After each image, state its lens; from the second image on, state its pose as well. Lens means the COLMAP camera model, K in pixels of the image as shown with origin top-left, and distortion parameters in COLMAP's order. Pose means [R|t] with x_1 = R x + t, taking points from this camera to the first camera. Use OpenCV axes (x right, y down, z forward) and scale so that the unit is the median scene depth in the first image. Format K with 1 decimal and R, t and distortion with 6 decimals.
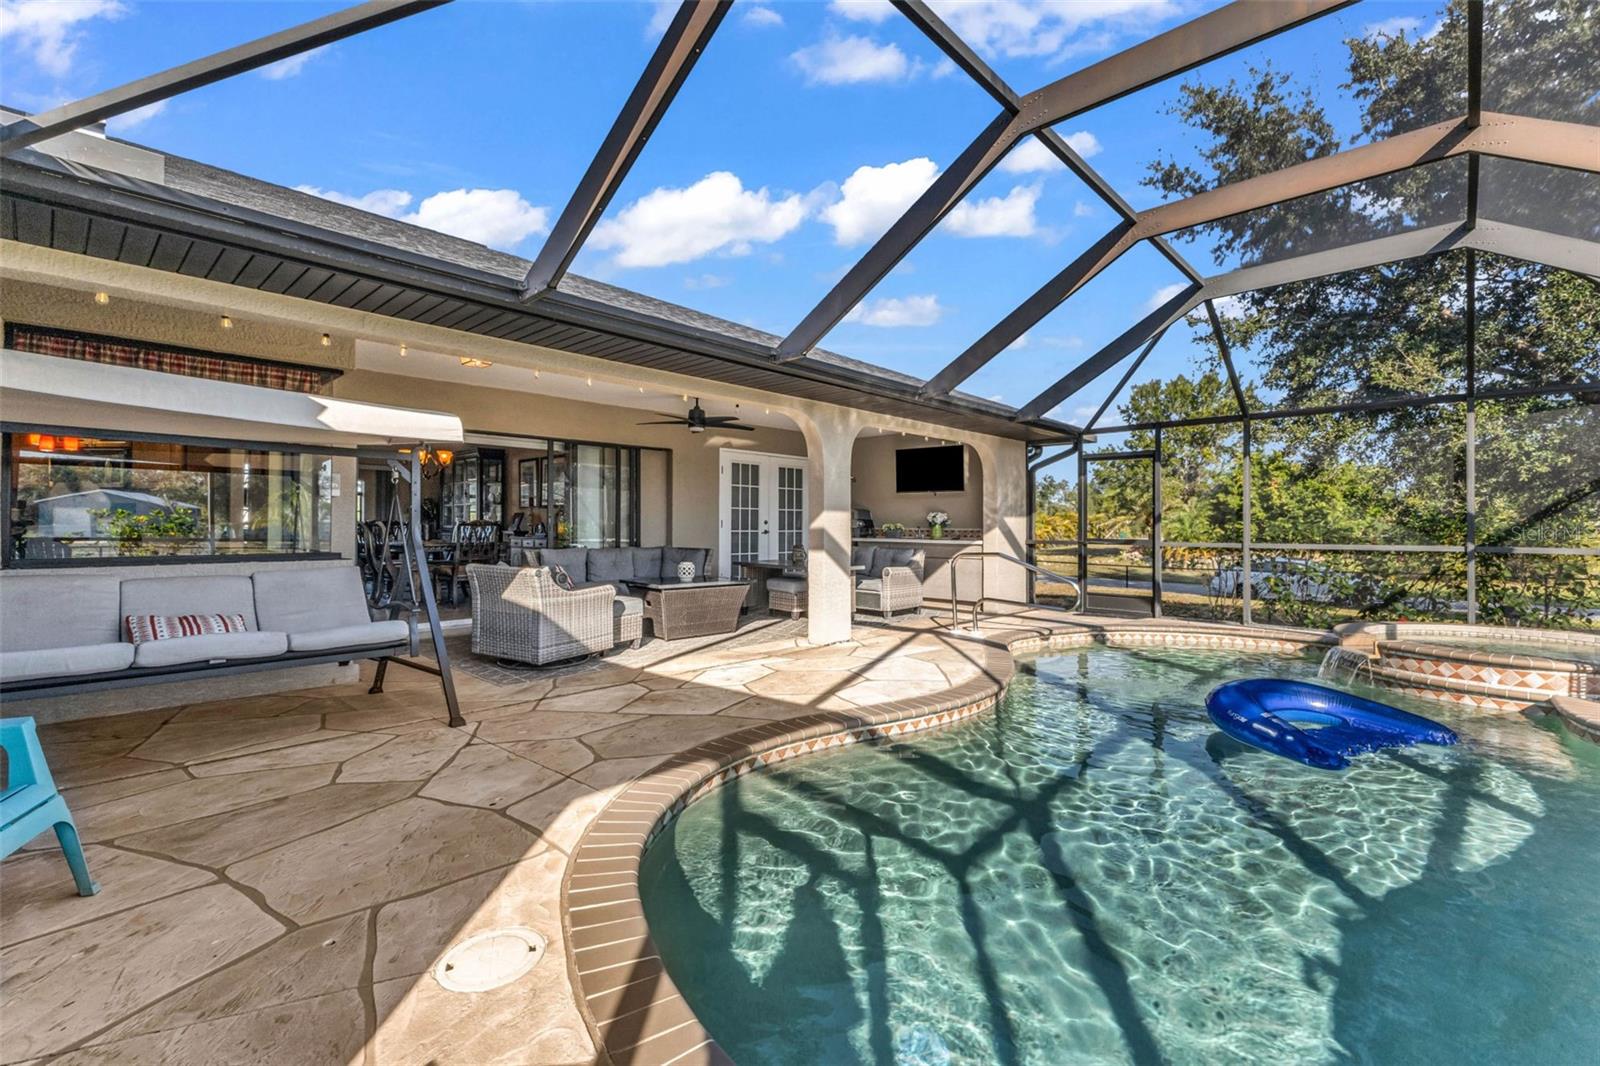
lens RADIAL K [[693.9, 0, 799.4], [0, 693.9, 520.2], [0, 0, 1]] dist [0.013866, -0.005206]
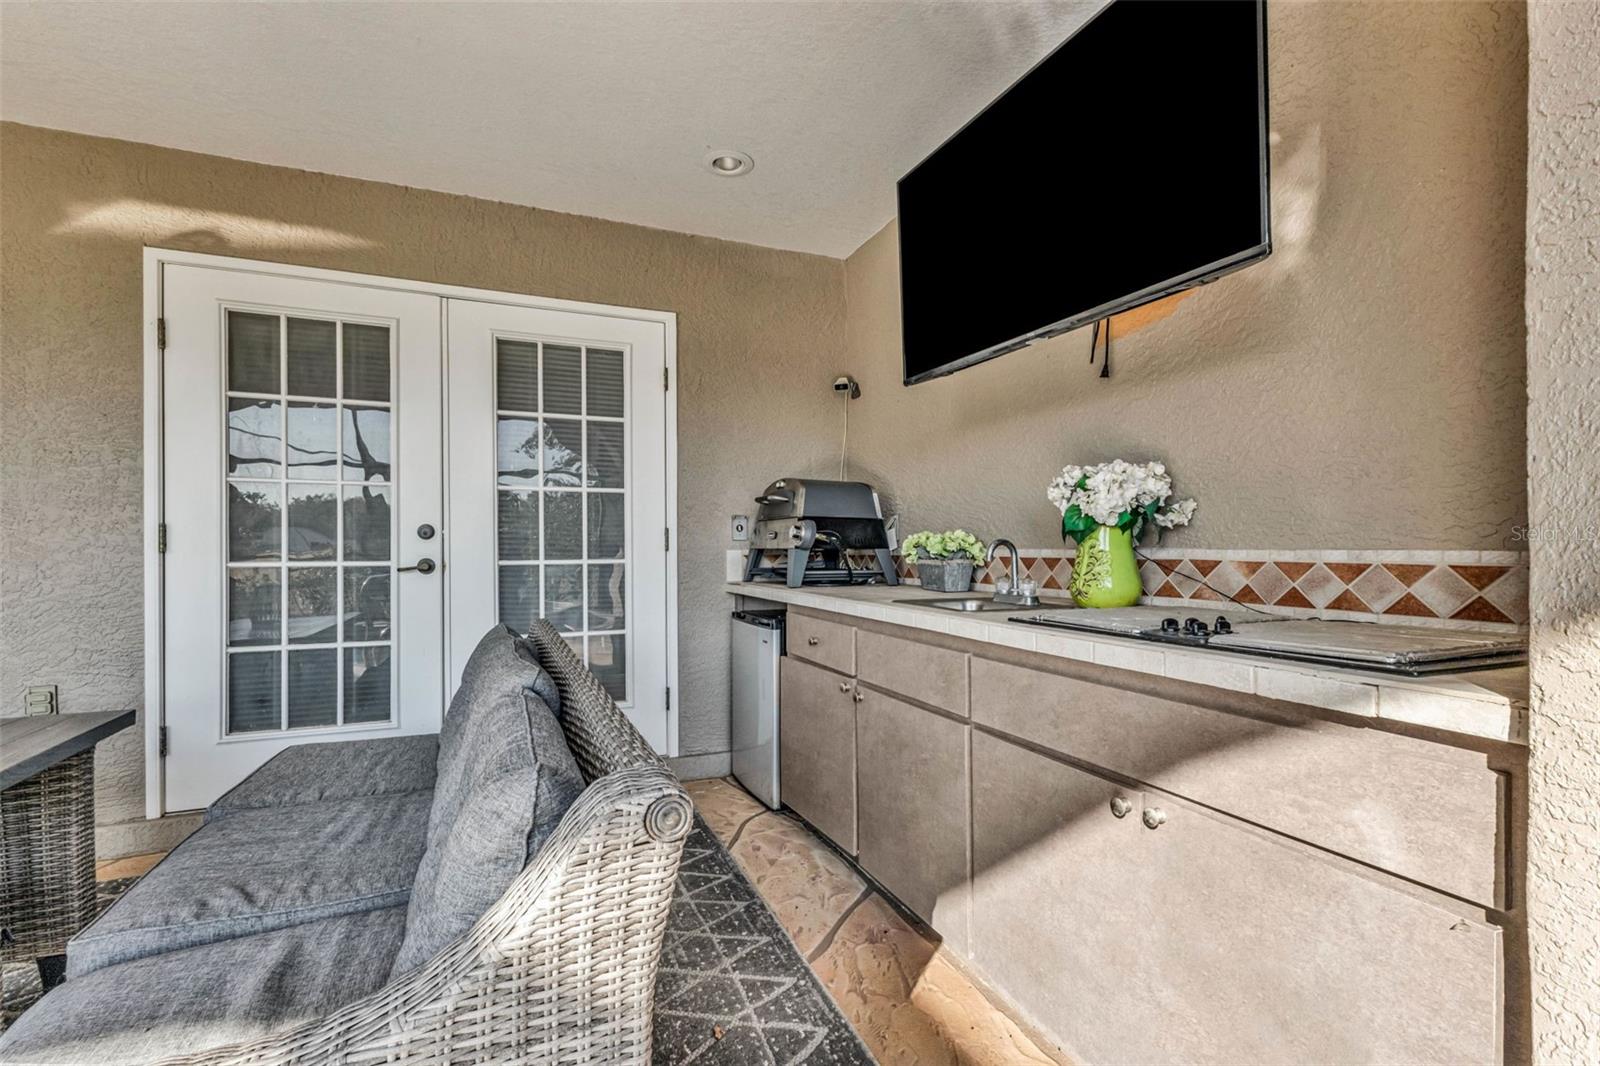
lens RADIAL K [[690.0, 0, 799.3], [0, 690.0, 522.6], [0, 0, 1]] dist [0.002383, 0.000164]
pose [[0.917313, -0.022164, -0.397549, 0.204939], [0.012236, 0.999547, -0.027493, 0.009244], [0.397979, 0.020355, 0.917169, 0.835961]]
